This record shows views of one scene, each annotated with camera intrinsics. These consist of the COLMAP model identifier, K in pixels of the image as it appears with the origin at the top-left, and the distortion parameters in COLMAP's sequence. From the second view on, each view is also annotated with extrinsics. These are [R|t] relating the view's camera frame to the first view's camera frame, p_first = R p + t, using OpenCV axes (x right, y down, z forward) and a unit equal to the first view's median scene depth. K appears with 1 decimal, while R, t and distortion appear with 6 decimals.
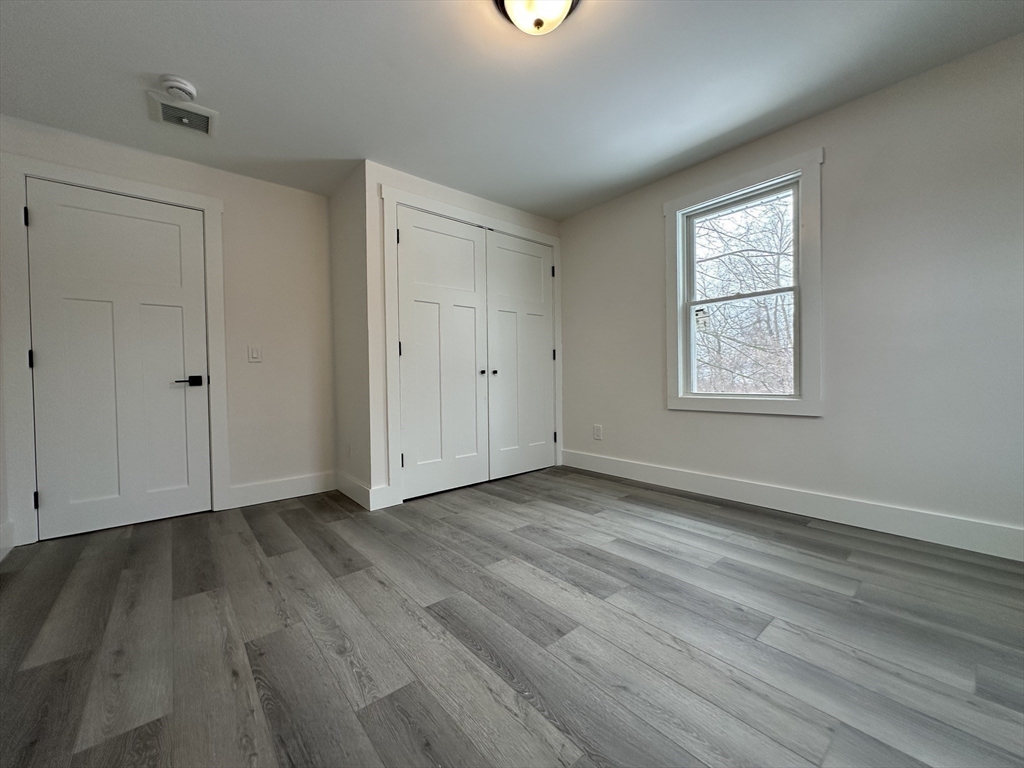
lens RADIAL K [[406.7, 0, 511.1], [0, 406.7, 383.0], [0, 0, 1]] dist [0.001700, -0.000697]
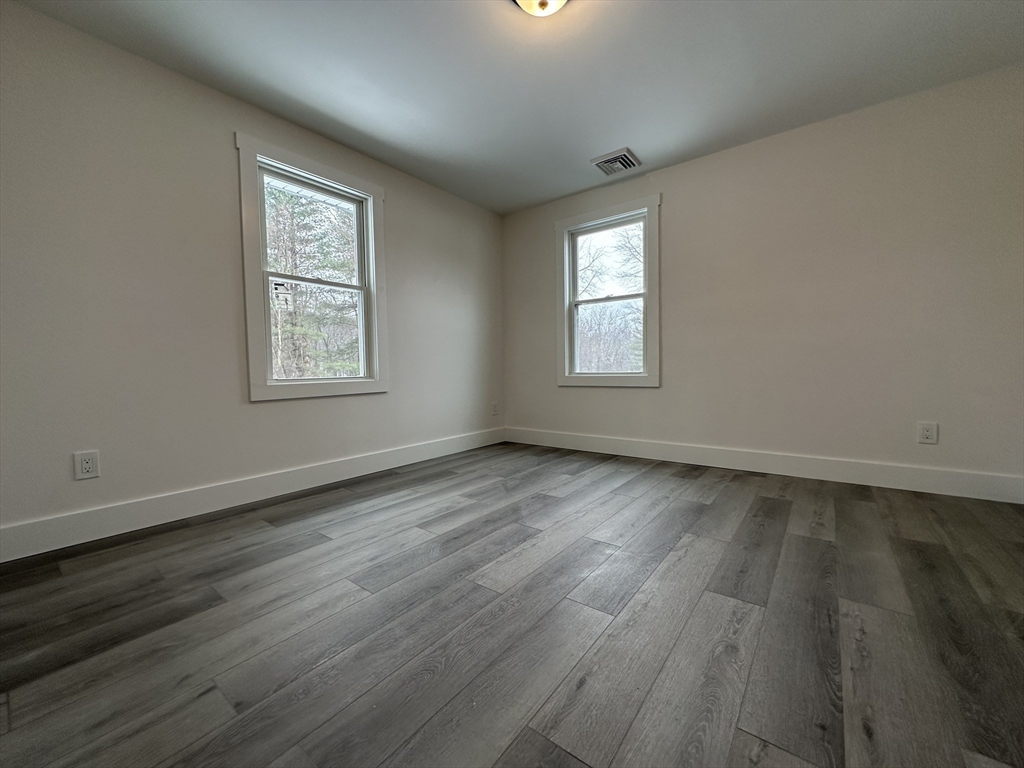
lens RADIAL K [[406.7, 0, 514.2], [0, 406.7, 385.0], [0, 0, 1]] dist [0.001700, -0.000697]
pose [[-0.215733, -0.018889, 0.976270, -0.716301], [0.035902, 0.998983, 0.027262, 0.043956], [-0.975792, 0.040932, -0.214835, 1.009715]]
